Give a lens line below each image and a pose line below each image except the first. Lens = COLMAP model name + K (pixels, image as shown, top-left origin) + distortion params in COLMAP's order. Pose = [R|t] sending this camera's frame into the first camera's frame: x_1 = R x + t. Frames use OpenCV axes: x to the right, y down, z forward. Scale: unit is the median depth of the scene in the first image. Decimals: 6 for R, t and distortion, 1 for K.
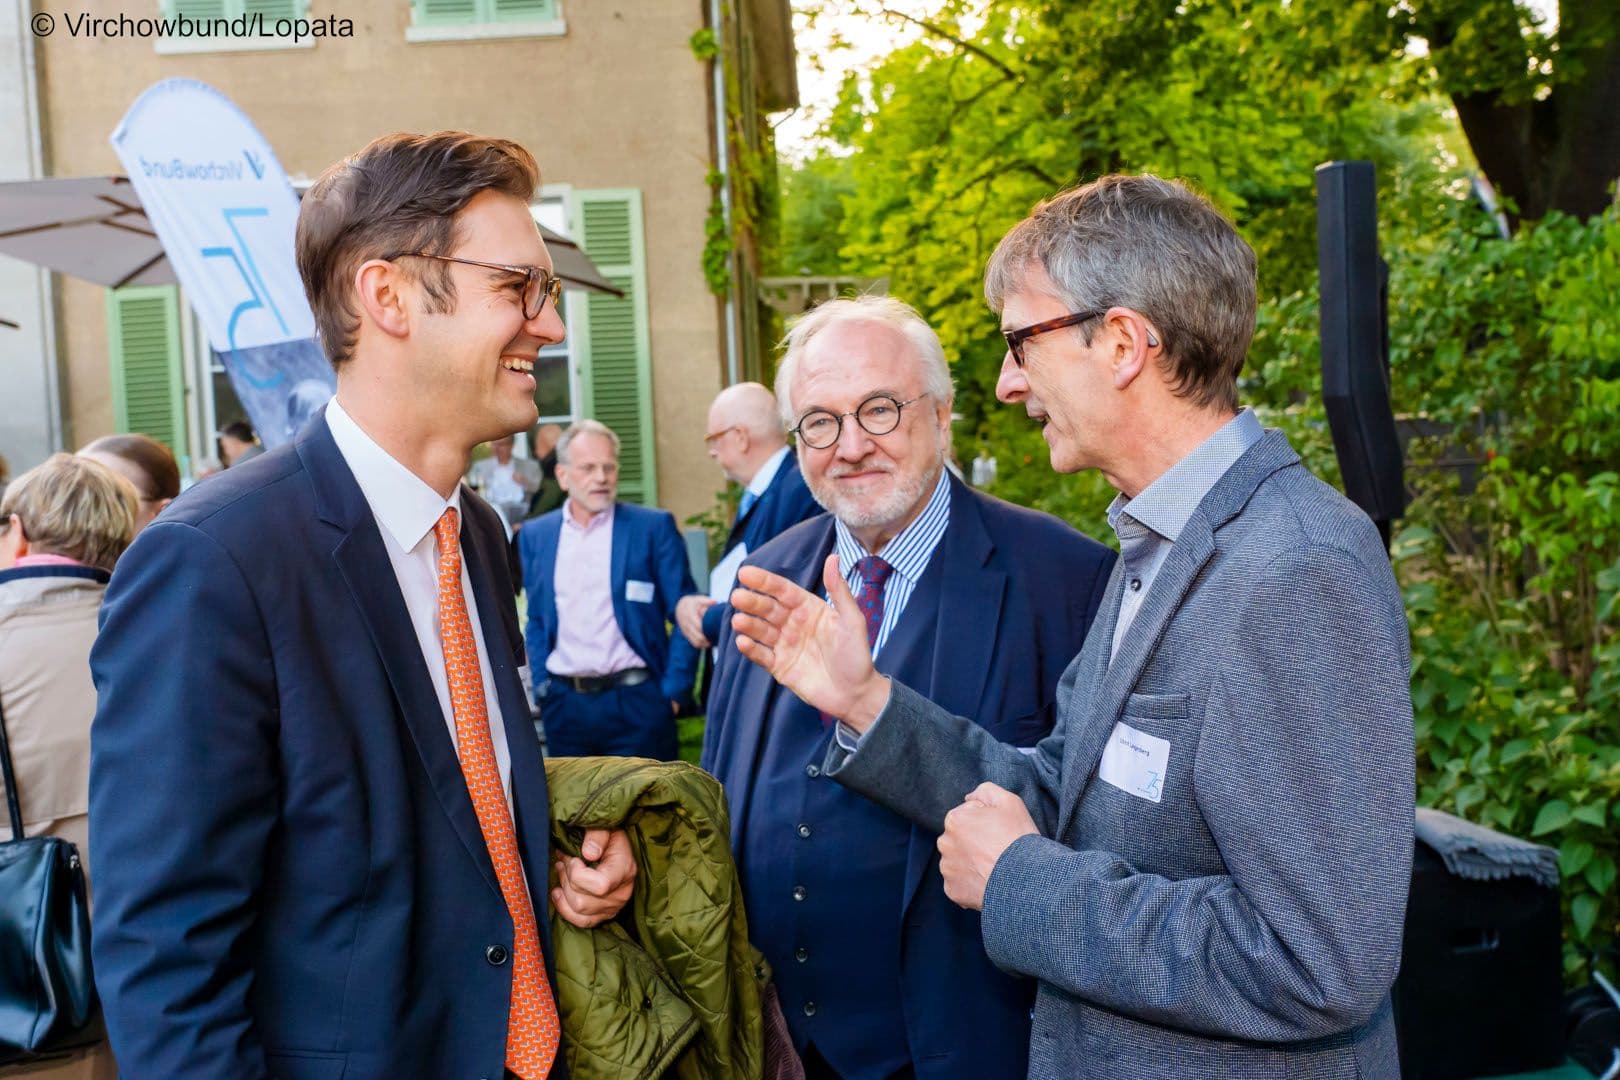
lens RADIAL K [[1754.0, 0, 810.0], [0, 1754.0, 540.0], [0, 0, 1]] dist [0.035362, 0.017133]
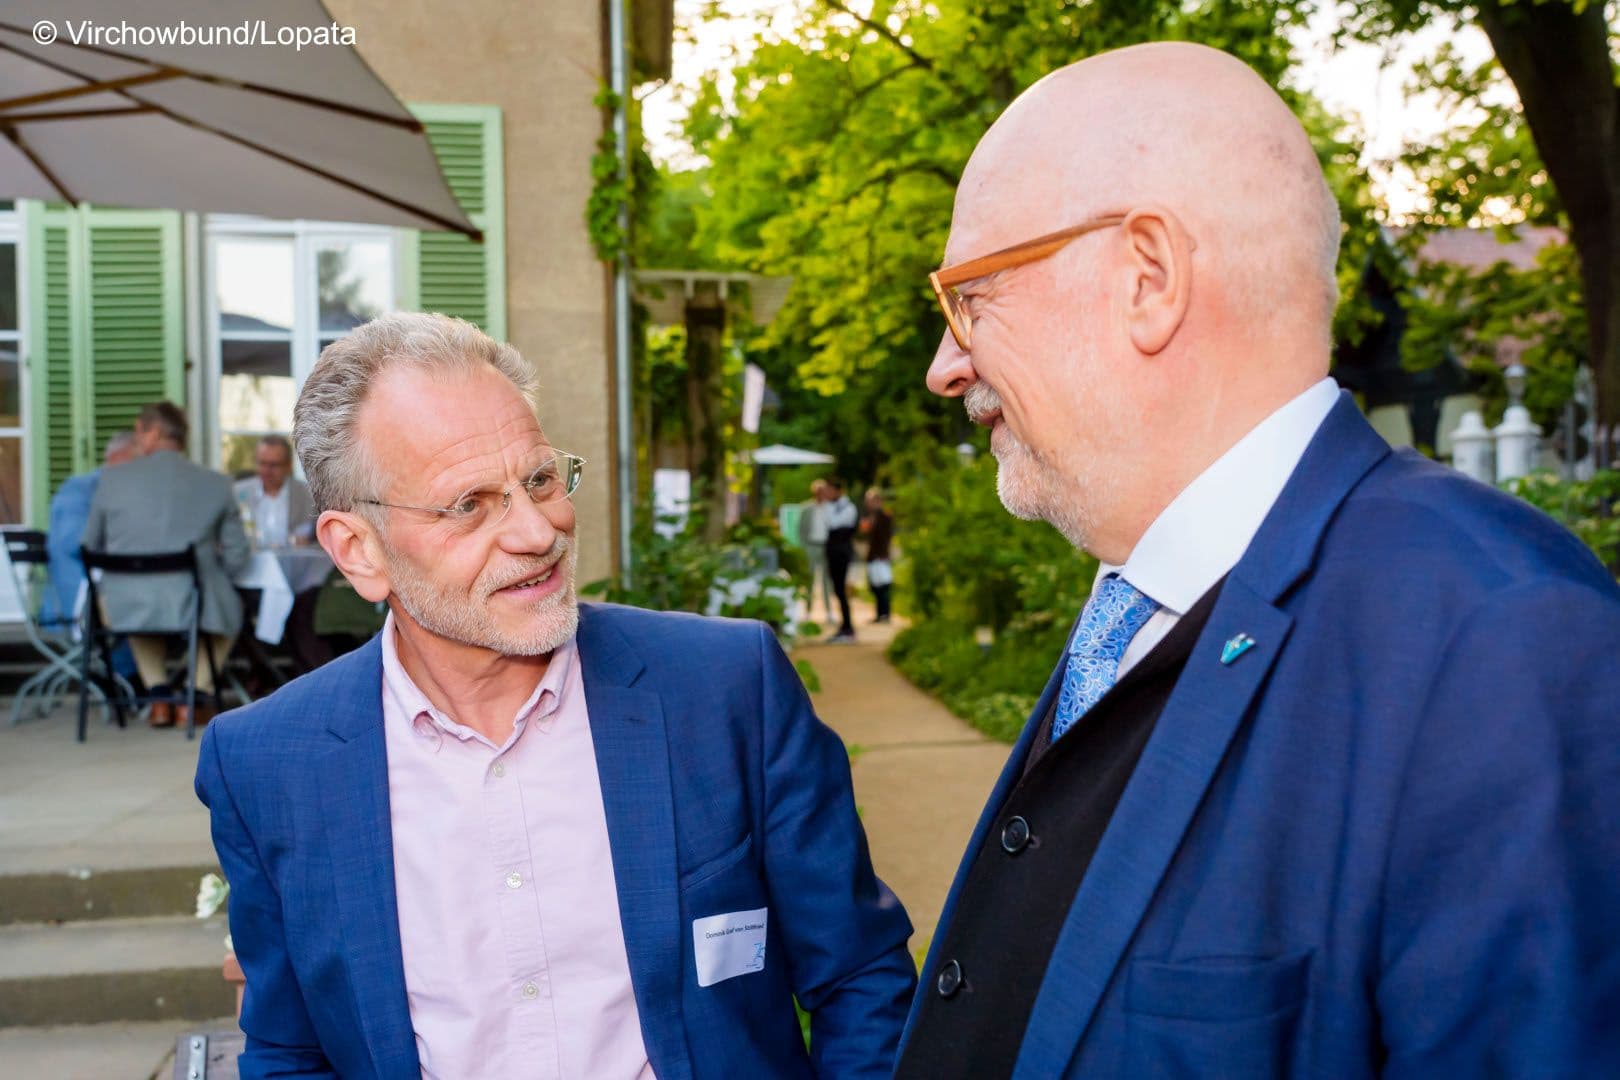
lens RADIAL K [[1754.0, 0, 810.0], [0, 1754.0, 540.0], [0, 0, 1]] dist [0.035362, 0.017133]
pose [[0.993091, 0.031586, 0.113017, -0.026290], [-0.028457, 0.999169, -0.029191, -0.005061], [-0.113845, 0.025774, 0.993164, 0.159154]]
